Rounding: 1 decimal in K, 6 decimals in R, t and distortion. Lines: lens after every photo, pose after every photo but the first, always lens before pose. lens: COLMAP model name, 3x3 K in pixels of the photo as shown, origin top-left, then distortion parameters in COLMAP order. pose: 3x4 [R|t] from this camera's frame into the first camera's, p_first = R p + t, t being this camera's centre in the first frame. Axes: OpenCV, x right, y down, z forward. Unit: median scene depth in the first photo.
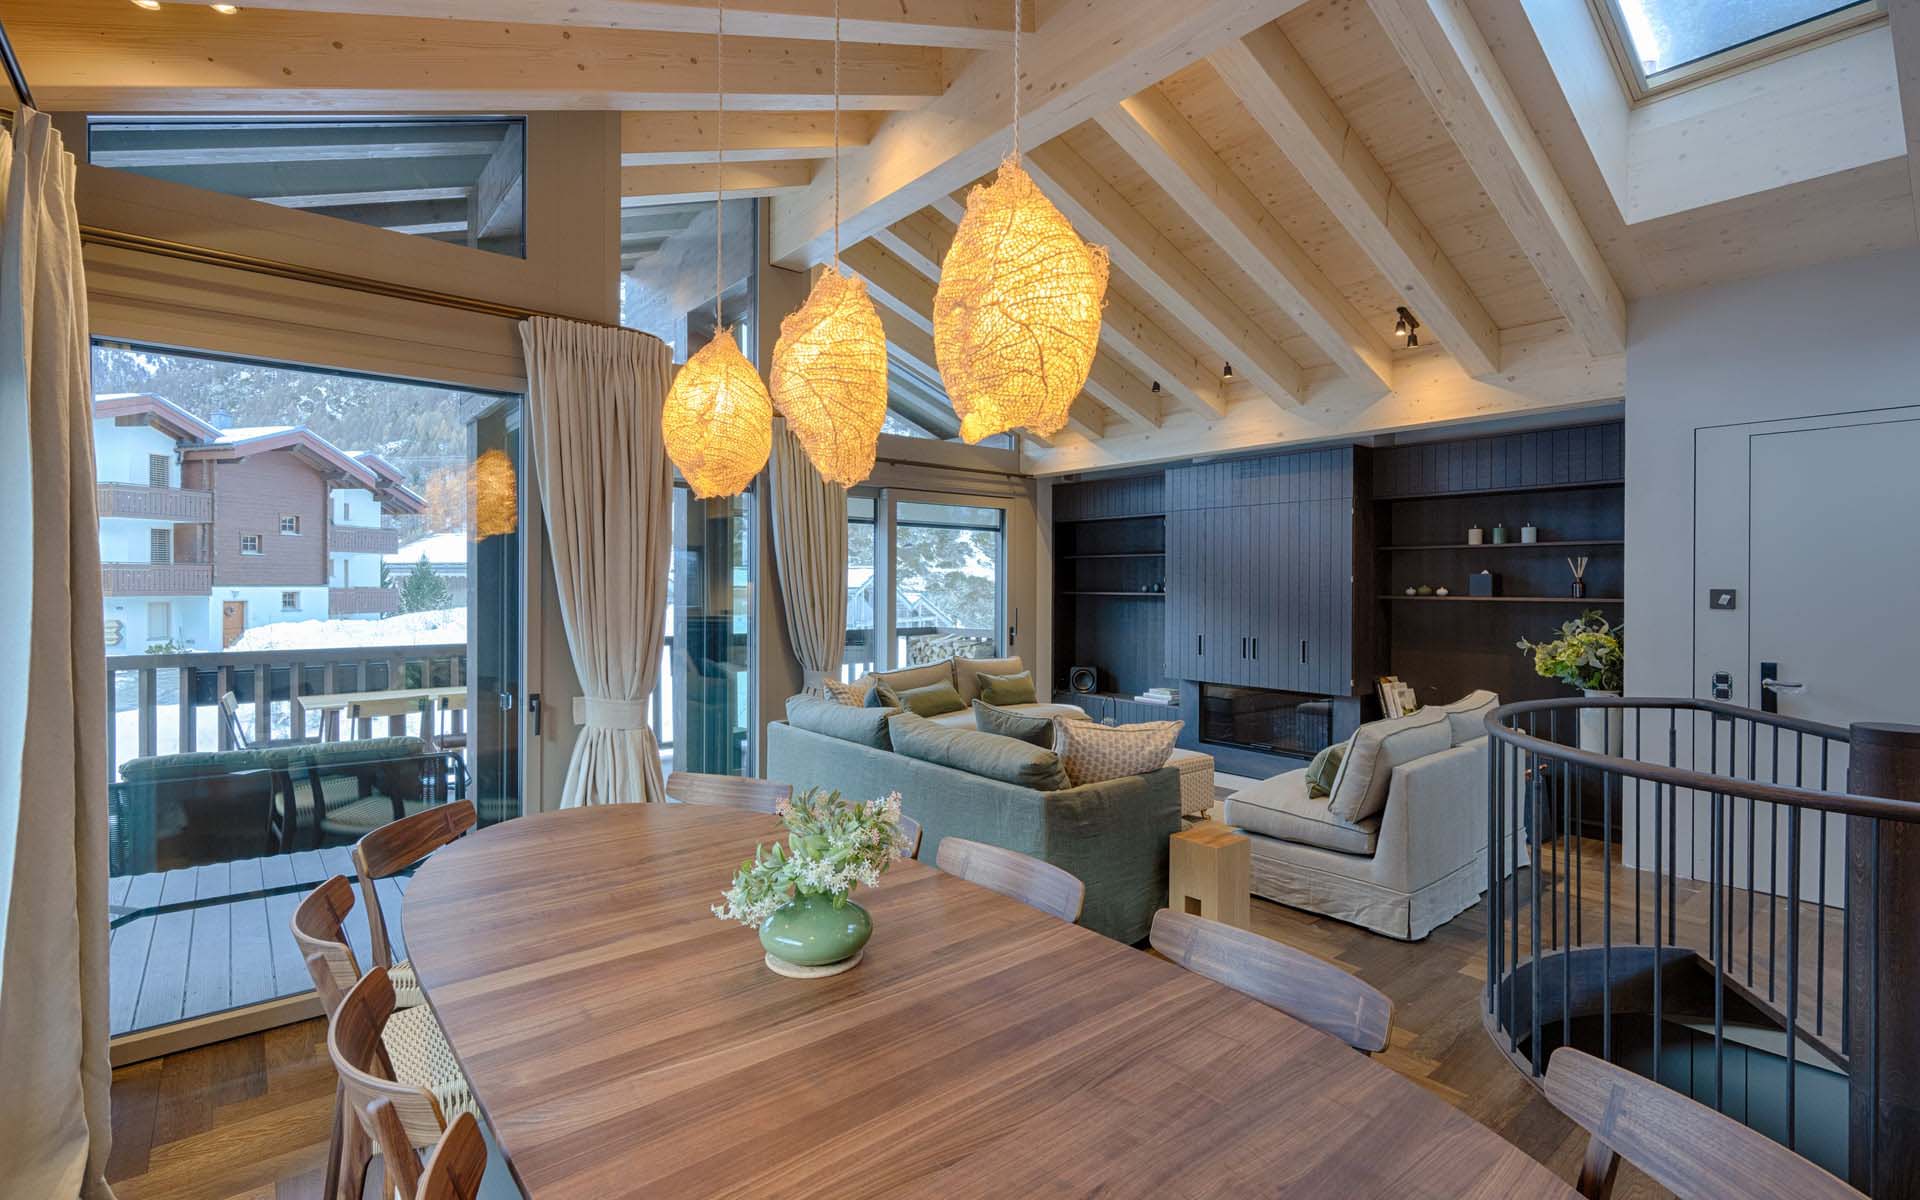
lens RADIAL K [[869.5, 0, 960.0], [0, 869.5, 600.0], [0, 0, 1]] dist [0.000976, 0.000120]
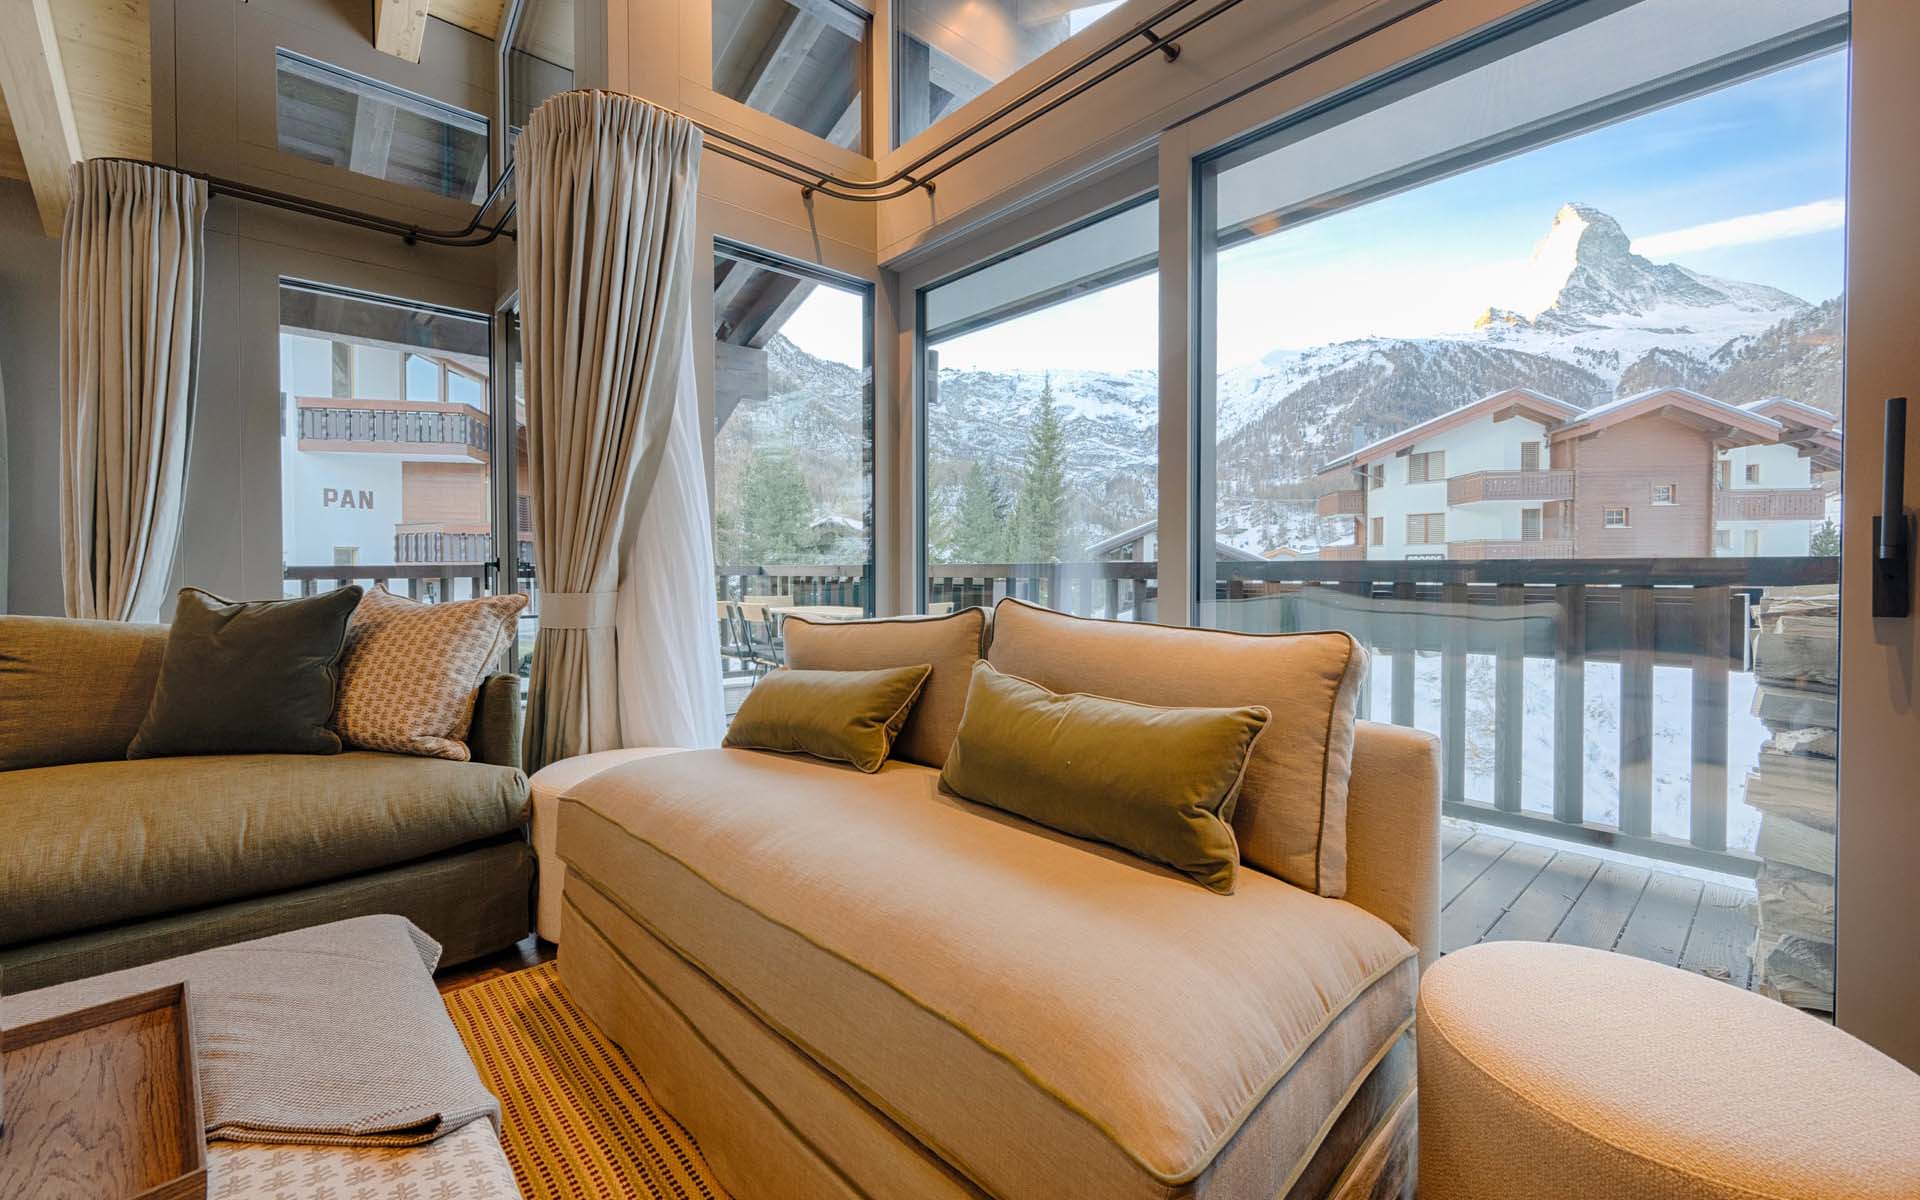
lens RADIAL K [[785.6, 0, 941.6], [0, 785.6, 581.7], [0, 0, 1]] dist [-0.002268, -0.000206]
pose [[0.032708, 0.011271, -0.999401, 0.055810], [-0.015744, 0.999818, 0.010760, 0.012238], [0.999341, 0.015382, 0.032880, 0.214345]]
